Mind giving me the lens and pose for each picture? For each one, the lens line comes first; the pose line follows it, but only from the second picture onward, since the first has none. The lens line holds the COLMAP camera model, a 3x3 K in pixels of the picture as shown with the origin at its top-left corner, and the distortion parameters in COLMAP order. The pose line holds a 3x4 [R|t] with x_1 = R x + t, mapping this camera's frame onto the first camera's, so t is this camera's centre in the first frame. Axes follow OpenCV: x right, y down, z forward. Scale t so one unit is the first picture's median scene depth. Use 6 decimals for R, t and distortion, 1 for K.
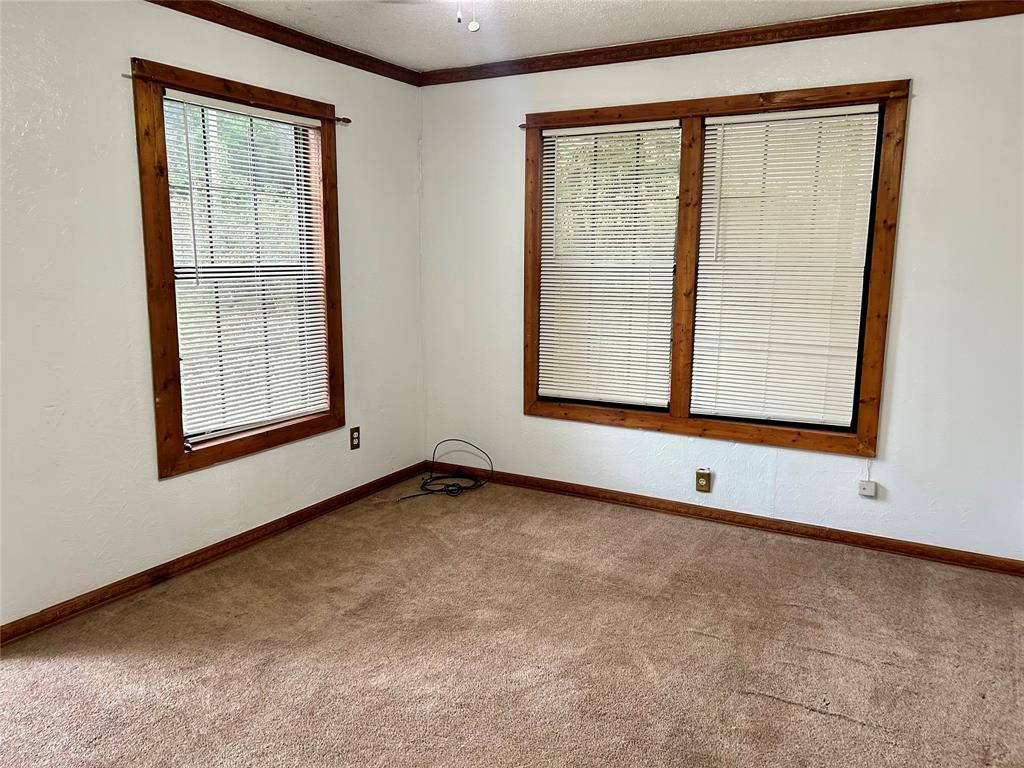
lens RADIAL K [[767.7, 0, 512.0], [0, 767.7, 384.0], [0, 0, 1]] dist [0.061314, -0.075047]
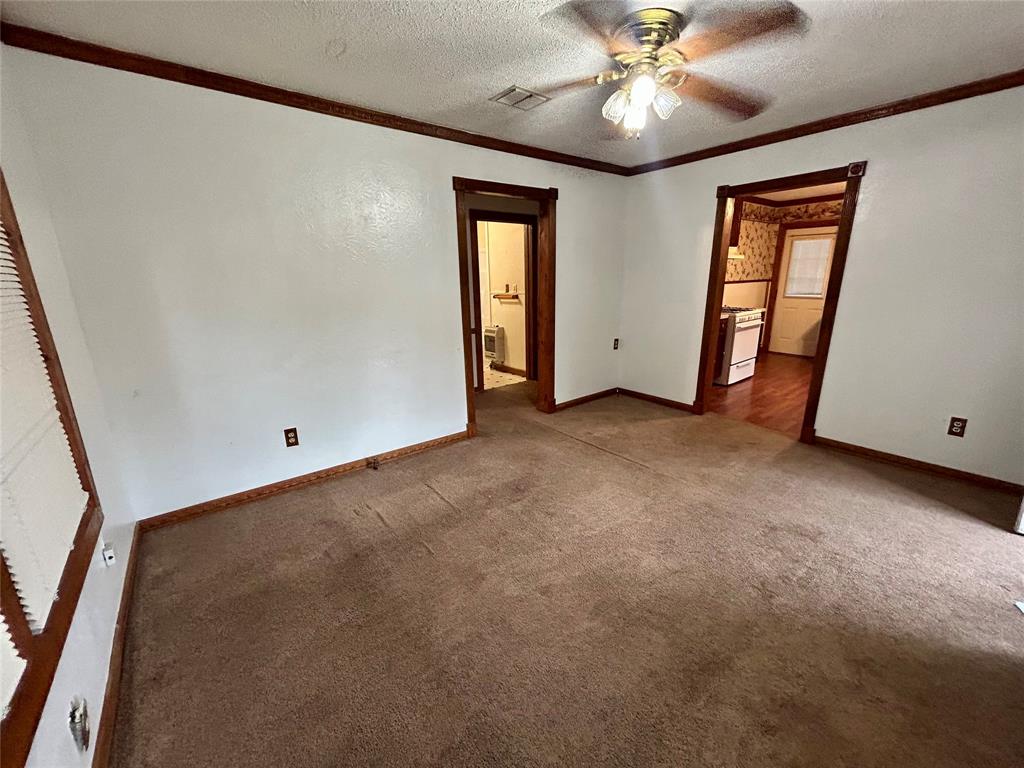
lens RADIAL K [[411.6, 0, 512.0], [0, 411.6, 384.0], [0, 0, 1]] dist [-0.000003, 0.000235]
pose [[-0.928735, -0.086316, 0.360556, -0.094826], [0.069308, 0.914953, 0.397564, -0.179155], [-0.364208, 0.394221, -0.843767, 1.095387]]
